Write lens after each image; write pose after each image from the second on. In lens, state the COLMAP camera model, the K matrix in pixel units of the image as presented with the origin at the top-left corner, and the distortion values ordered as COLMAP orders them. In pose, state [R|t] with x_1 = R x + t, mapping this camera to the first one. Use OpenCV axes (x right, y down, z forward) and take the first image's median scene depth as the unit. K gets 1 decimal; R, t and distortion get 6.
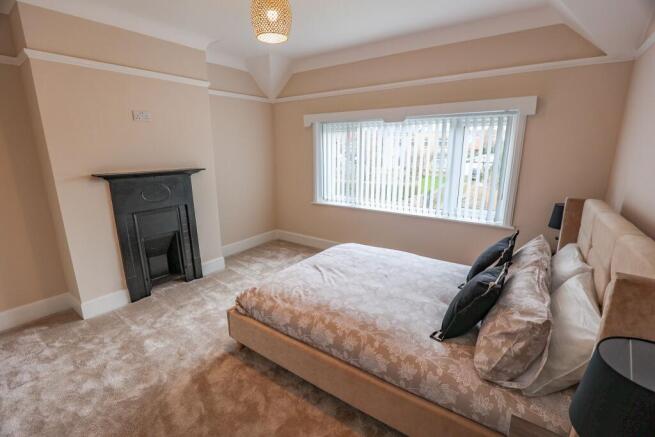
lens RADIAL K [[301.7, 0, 328.2], [0, 301.7, 217.4], [0, 0, 1]] dist [-0.003720, -0.000288]
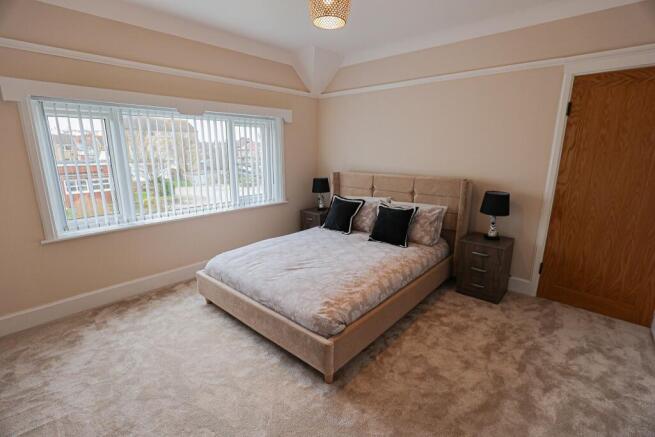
lens RADIAL K [[301.7, 0, 327.1], [0, 301.7, 217.0], [0, 0, 1]] dist [-0.003720, -0.000288]
pose [[0.120335, -0.227715, 0.966264, -0.936275], [0.219681, 0.955314, 0.197776, -0.161047], [-0.968122, 0.188470, 0.164983, 0.721168]]
